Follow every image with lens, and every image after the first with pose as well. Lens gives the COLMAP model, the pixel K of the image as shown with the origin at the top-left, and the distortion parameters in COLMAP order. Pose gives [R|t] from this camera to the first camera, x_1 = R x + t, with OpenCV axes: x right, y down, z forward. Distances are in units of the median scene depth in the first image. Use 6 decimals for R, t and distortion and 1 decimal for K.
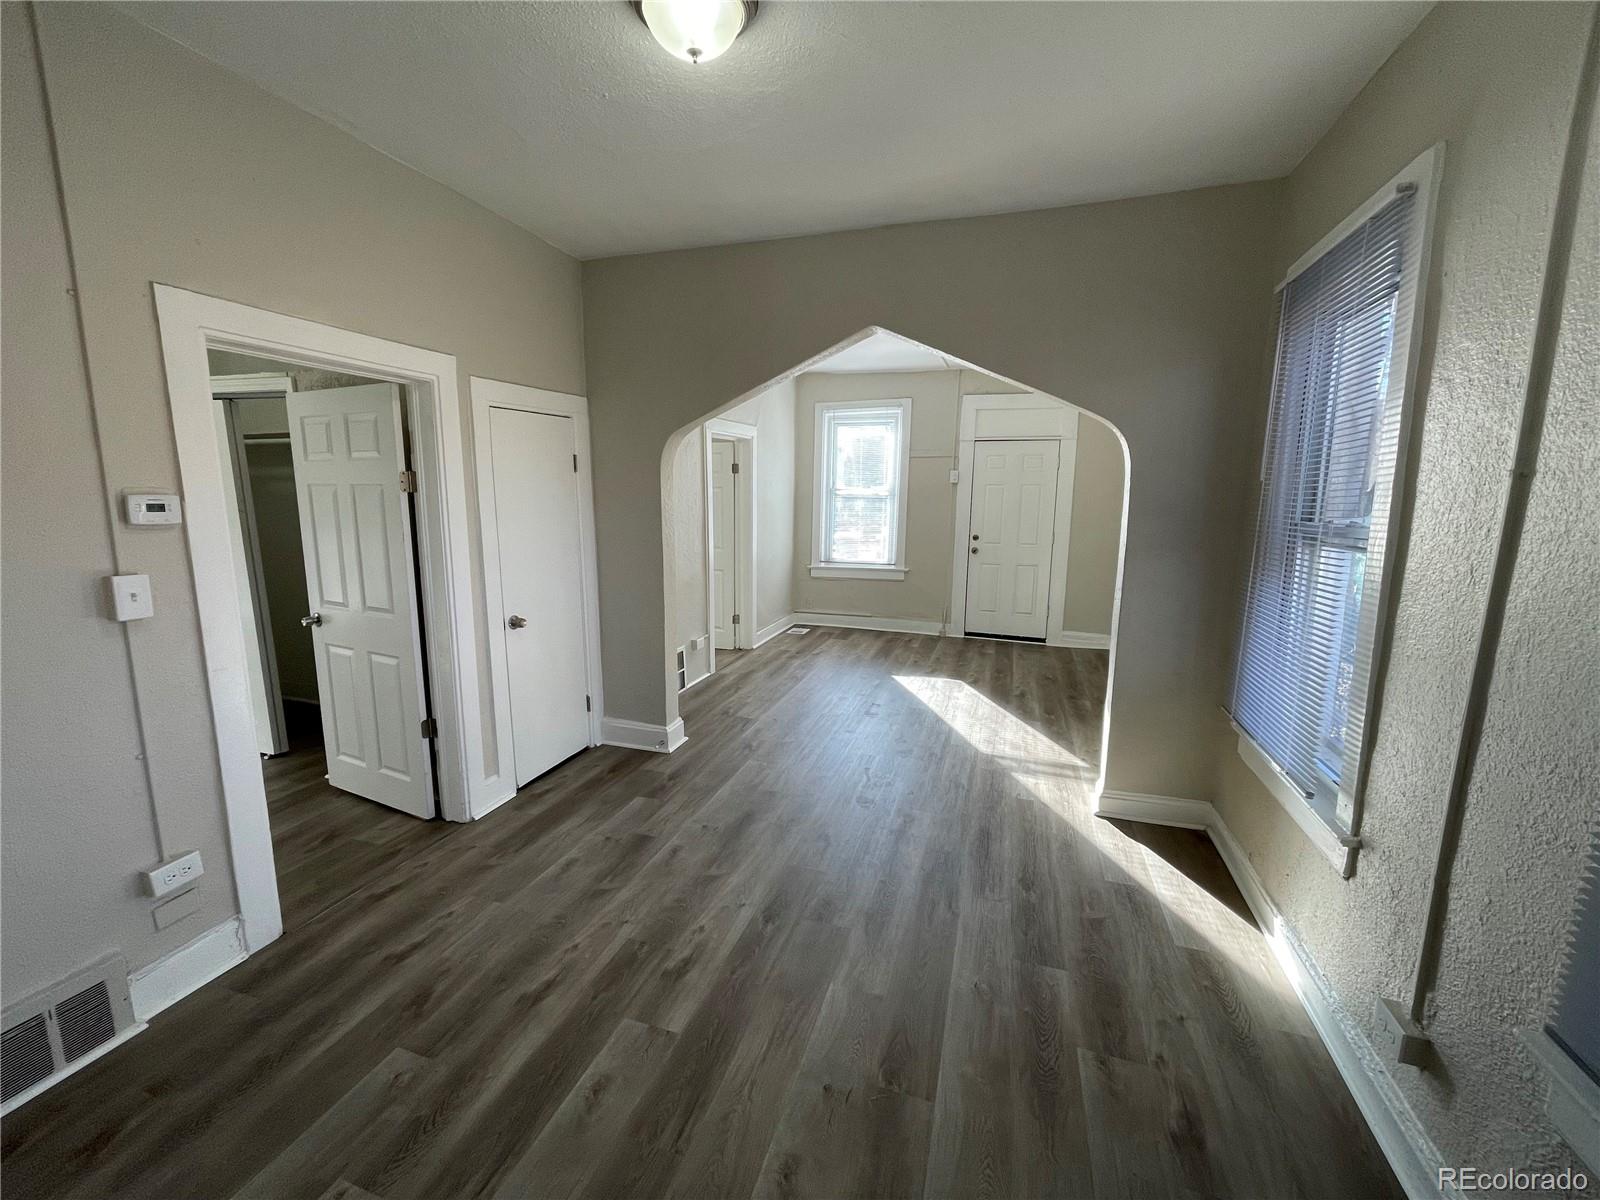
lens RADIAL K [[644.3, 0, 803.0], [0, 644.3, 595.1], [0, 0, 1]] dist [-0.002489, -0.000212]
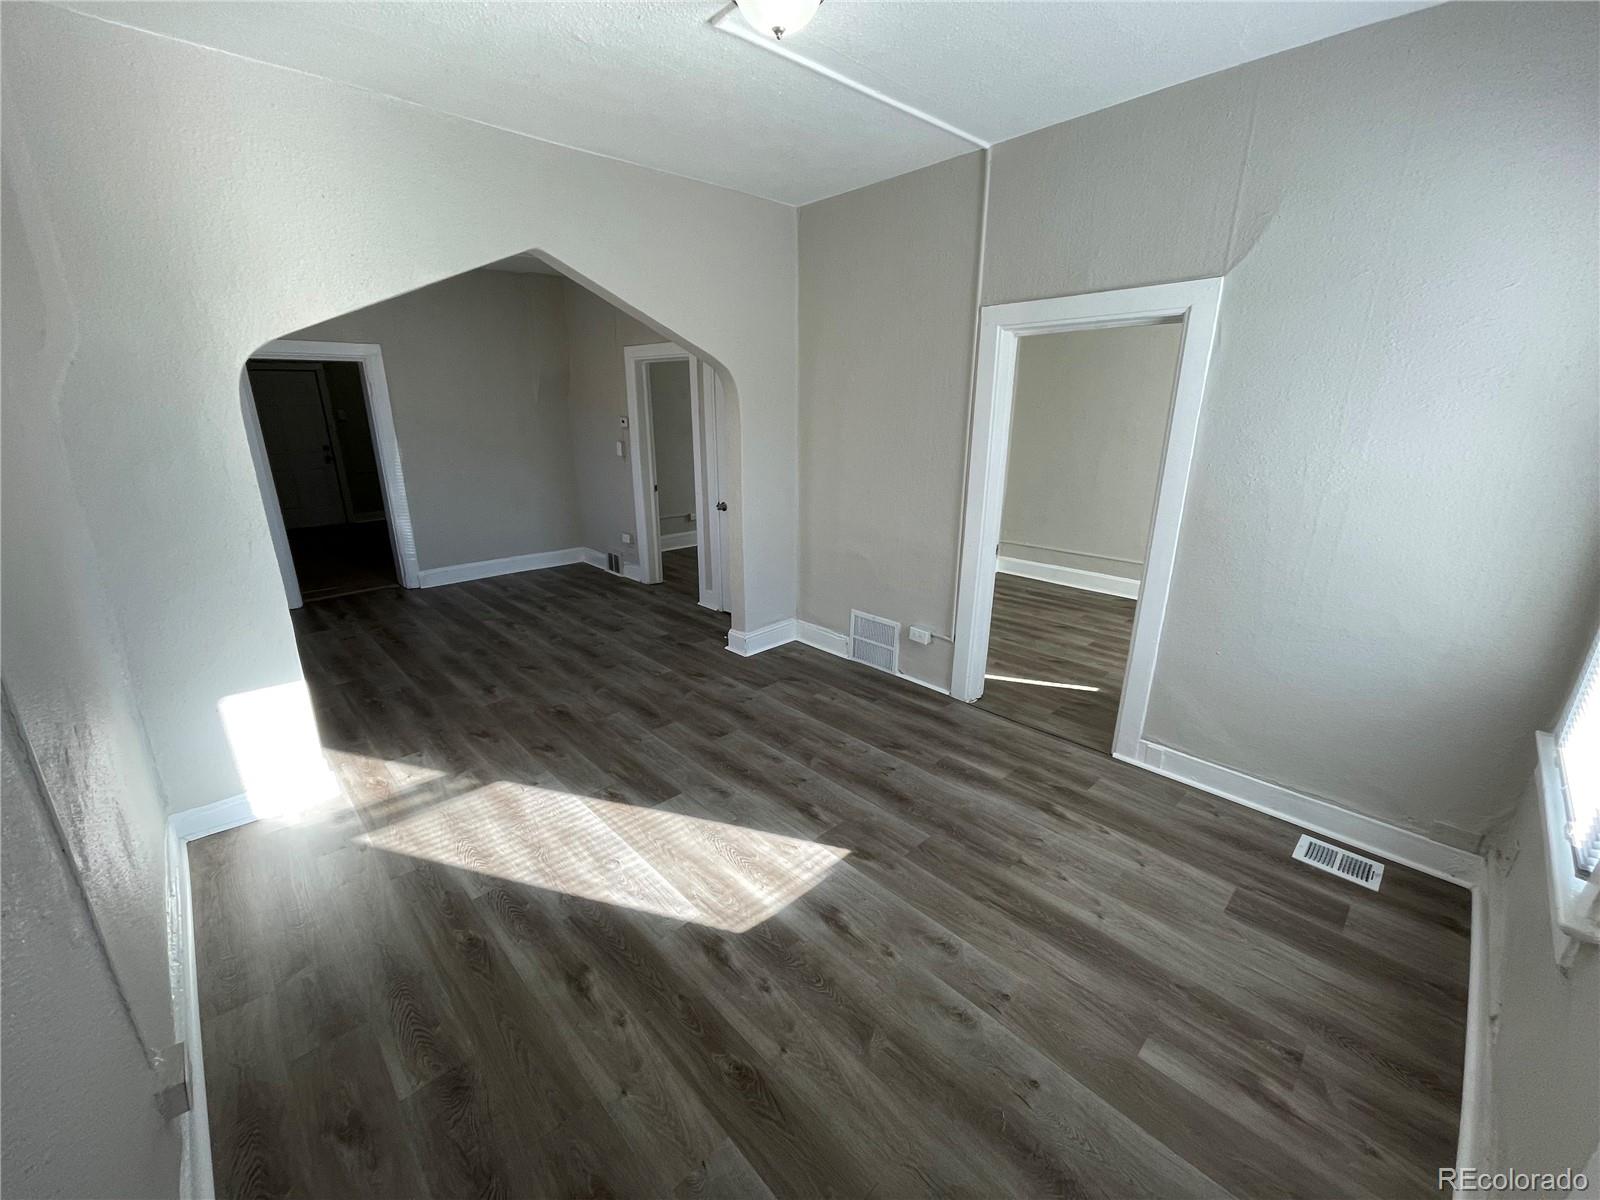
lens RADIAL K [[644.3, 0, 803.7], [0, 644.3, 598.9], [0, 0, 1]] dist [-0.002489, -0.000212]
pose [[-0.466786, 0.259017, -0.845589, 0.765142], [-0.144107, 0.921092, 0.361695, -0.314175], [0.872550, 0.290690, -0.392626, 1.686611]]
